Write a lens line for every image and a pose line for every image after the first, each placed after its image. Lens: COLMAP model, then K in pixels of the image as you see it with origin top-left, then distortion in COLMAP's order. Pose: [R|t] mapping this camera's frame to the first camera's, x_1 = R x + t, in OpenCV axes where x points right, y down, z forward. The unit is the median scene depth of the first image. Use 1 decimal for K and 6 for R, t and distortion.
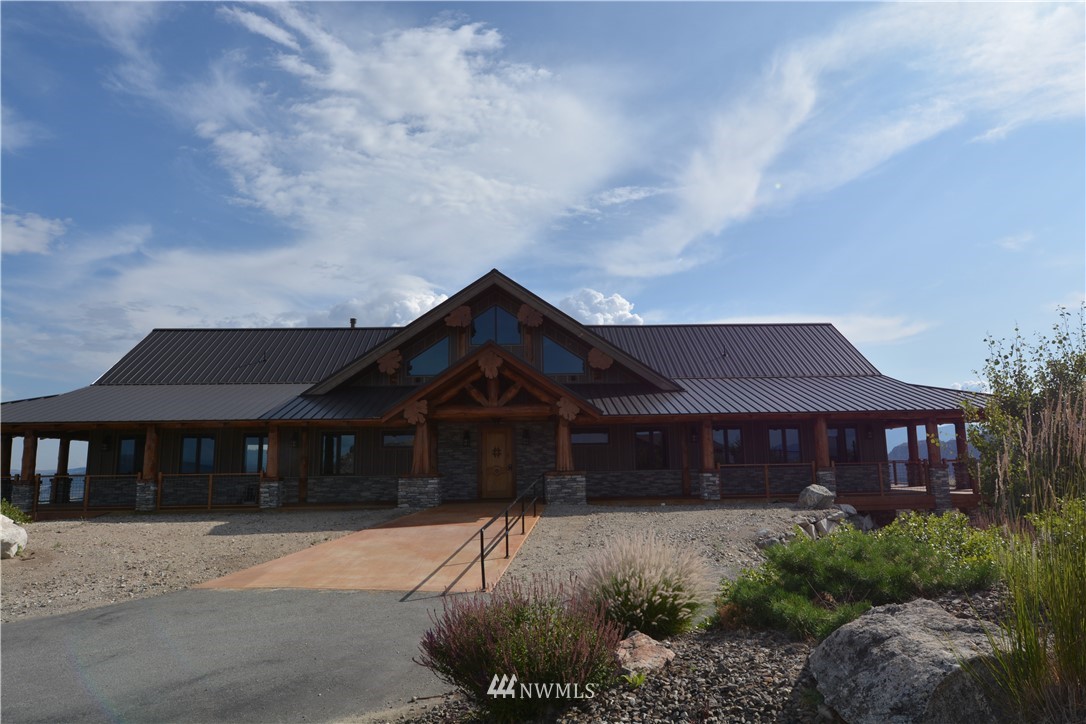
lens RADIAL K [[614.5, 0, 543.3], [0, 614.5, 343.9], [0, 0, 1]] dist [-0.032574, -0.000759]
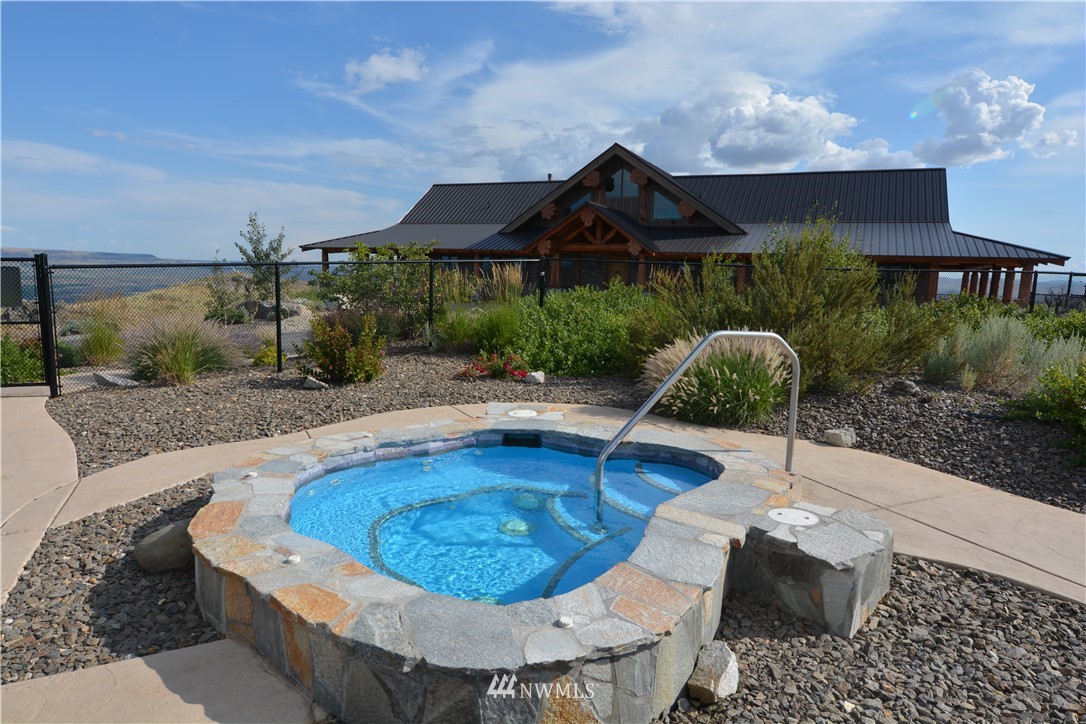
lens RADIAL K [[663.5, 0, 543.3], [0, 663.5, 341.3], [0, 0, 1]] dist [-0.017188, -0.001618]
pose [[0.864728, 0.099593, -0.492267, 0.546176], [0.044566, 0.961060, 0.272722, -0.103561], [0.500259, -0.257769, 0.826617, -0.421563]]
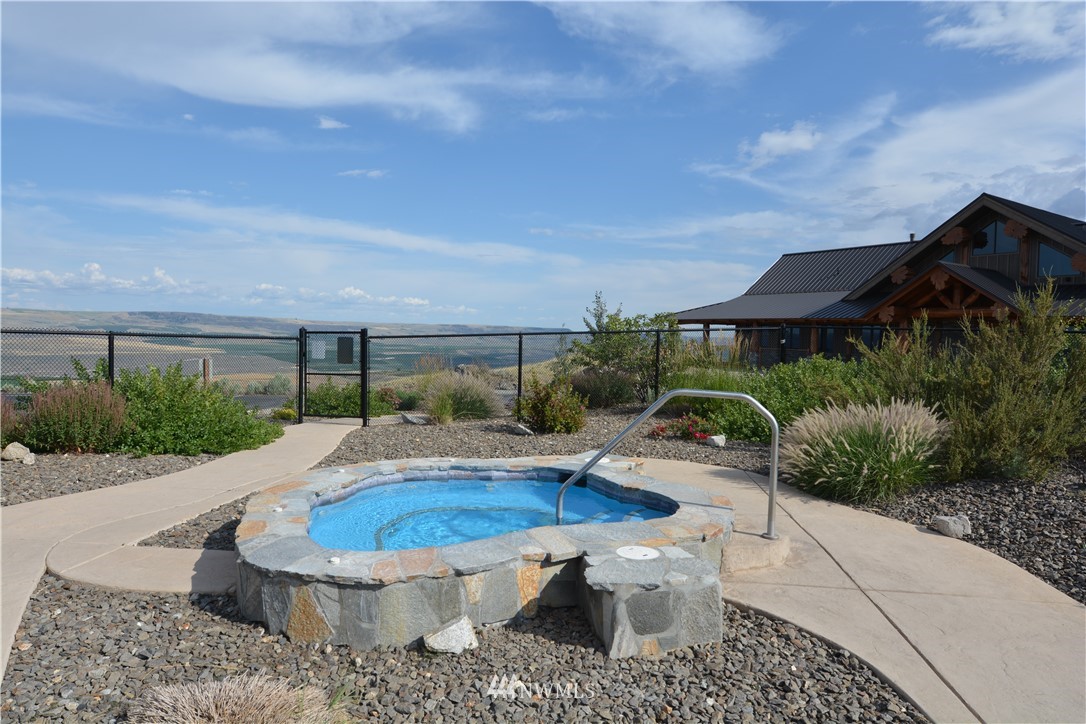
lens RADIAL K [[656.4, 0, 543.0], [0, 656.4, 362.0], [0, 0, 1]] dist [-0.009559, -0.004418]
pose [[0.456079, 0.070670, -0.887129, 0.661758], [0.133930, 0.980039, 0.146926, -0.096173], [0.879804, -0.185823, 0.437510, -0.361553]]
